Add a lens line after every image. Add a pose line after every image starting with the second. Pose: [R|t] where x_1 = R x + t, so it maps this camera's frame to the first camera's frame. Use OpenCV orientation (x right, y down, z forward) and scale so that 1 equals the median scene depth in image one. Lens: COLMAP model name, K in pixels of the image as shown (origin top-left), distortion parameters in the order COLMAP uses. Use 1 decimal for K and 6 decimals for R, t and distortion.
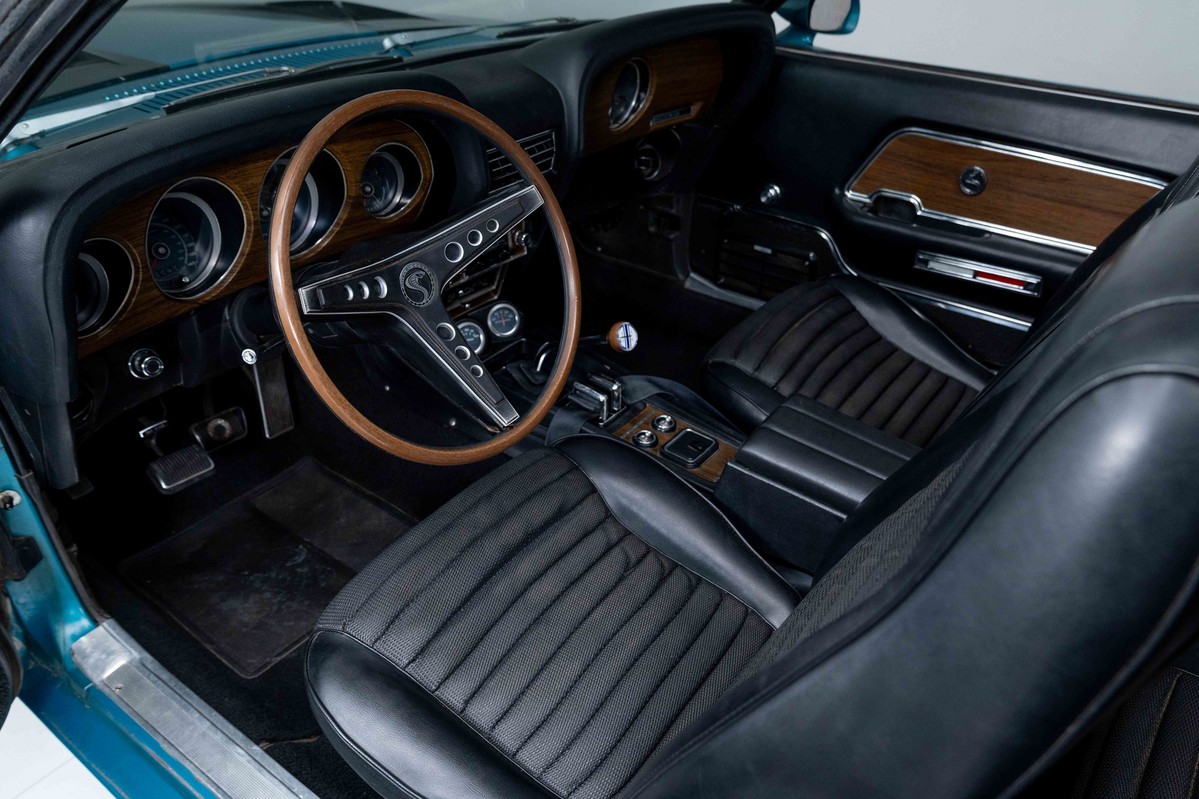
lens RADIAL K [[840.4, 0, 602.4], [0, 840.4, 401.7], [0, 0, 1]] dist [0.001204, 0.001396]
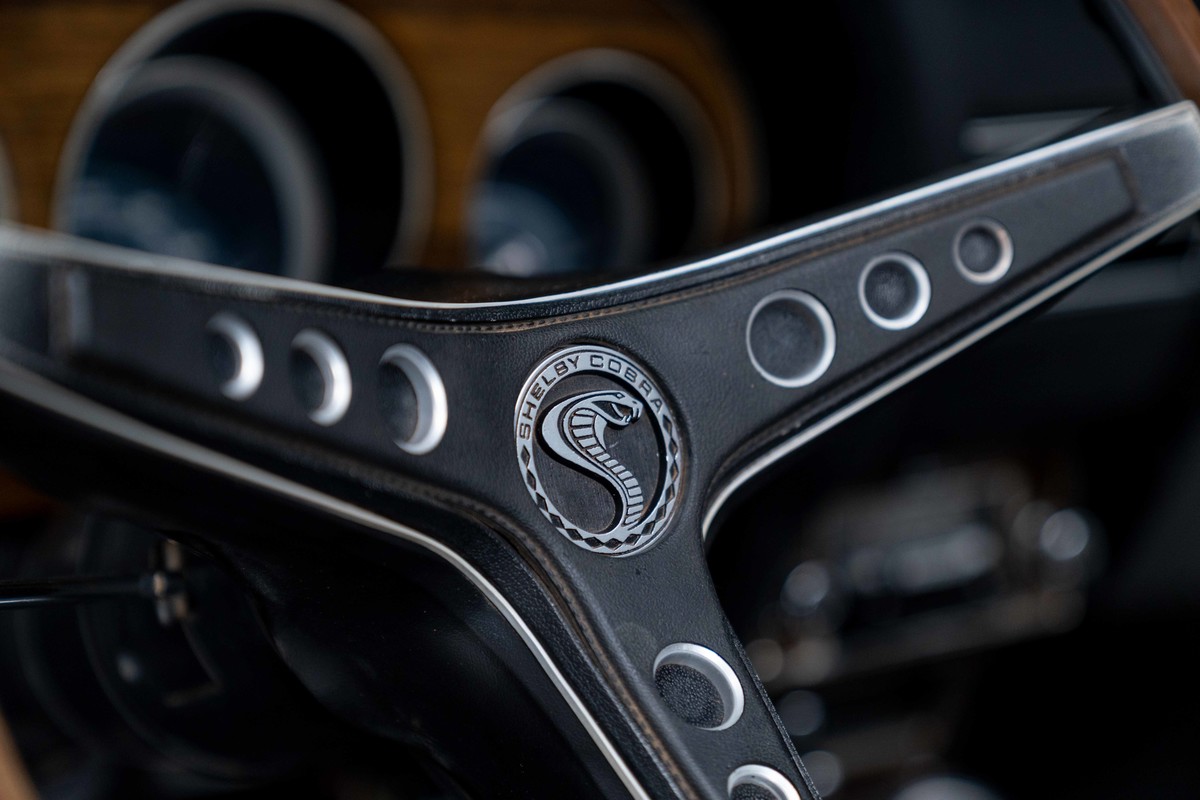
lens RADIAL K [[2319.6, 0, 598.8], [0, 2319.6, 397.2], [0, 0, 1]] dist [0.010013, 0.000000]
pose [[0.961907, 0.066529, -0.265159, -0.063072], [-0.156604, 0.929117, -0.334987, 0.039511], [0.224077, 0.363751, 0.904143, 0.441060]]
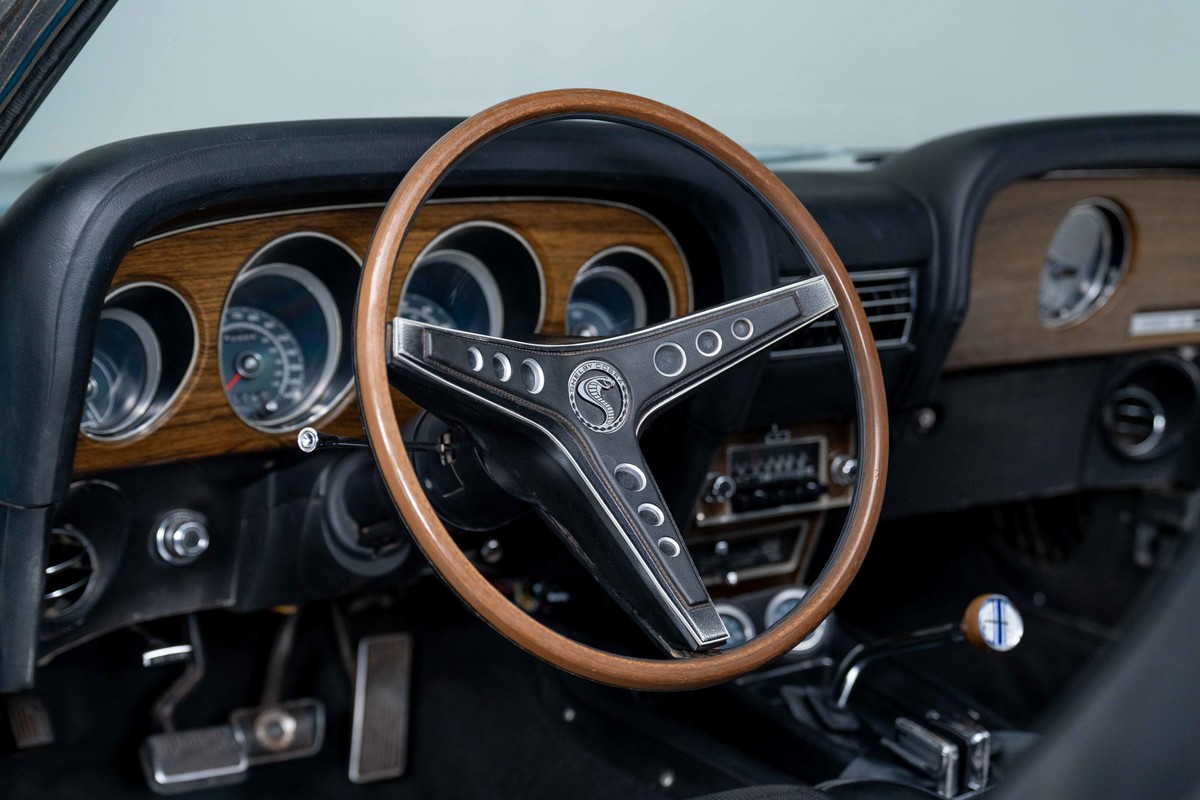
lens RADIAL K [[1691.0, 0, 602.4], [0, 1691.0, 401.9], [0, 0, 1]] dist [-0.019558, 0.000000]
pose [[0.943051, 0.072398, -0.324675, 0.163399], [-0.188172, 0.920963, -0.341202, 0.257329], [0.274311, 0.382866, 0.882138, -0.058623]]
